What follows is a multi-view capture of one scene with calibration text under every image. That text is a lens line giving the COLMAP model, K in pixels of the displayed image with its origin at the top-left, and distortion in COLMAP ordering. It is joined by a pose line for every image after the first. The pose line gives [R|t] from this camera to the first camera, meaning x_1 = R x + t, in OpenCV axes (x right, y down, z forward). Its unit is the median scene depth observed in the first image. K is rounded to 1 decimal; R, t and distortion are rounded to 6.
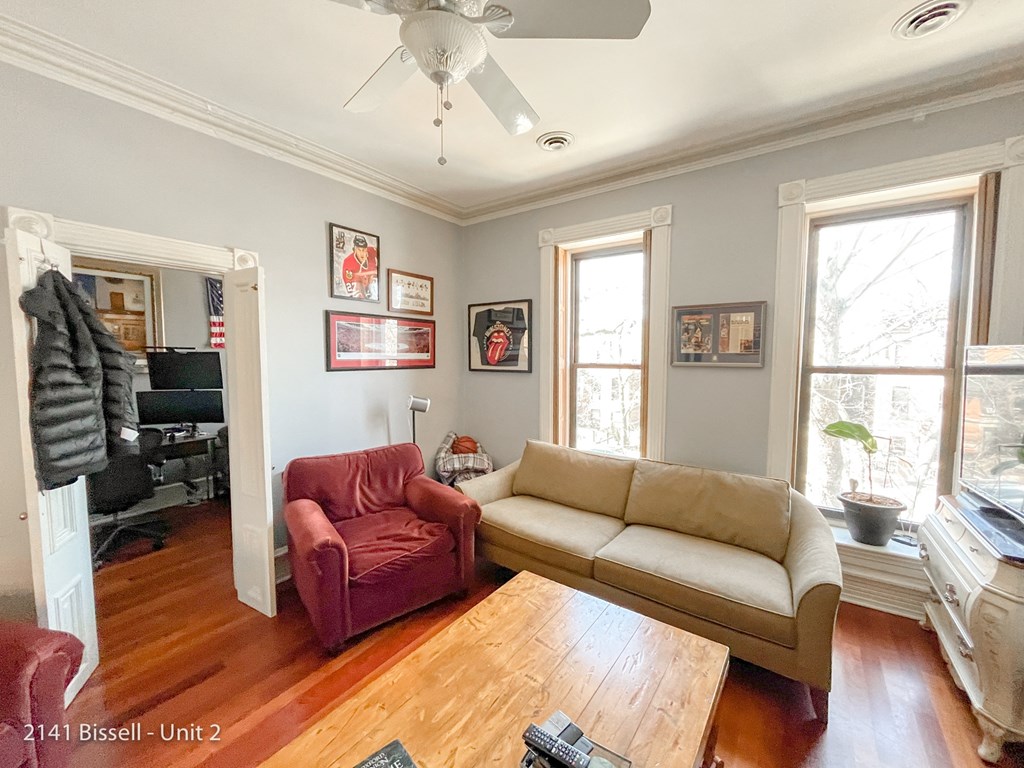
lens RADIAL K [[411.9, 0, 511.3], [0, 411.9, 383.8], [0, 0, 1]] dist [-0.000564, -0.001958]
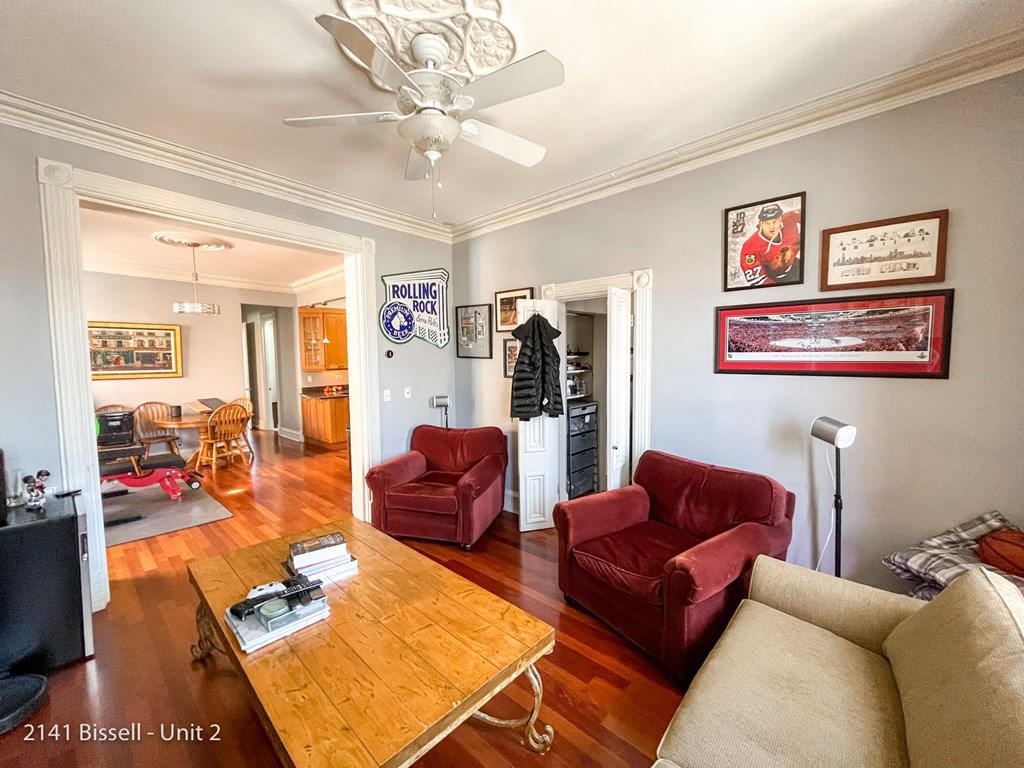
lens RADIAL K [[411.9, 0, 505.3], [0, 411.9, 383.4], [0, 0, 1]] dist [-0.000564, -0.001958]
pose [[-0.119406, 0.067332, -0.990560, 0.717577], [-0.059943, 0.995389, 0.074886, -0.065196], [0.991034, 0.068319, -0.114820, 0.864241]]
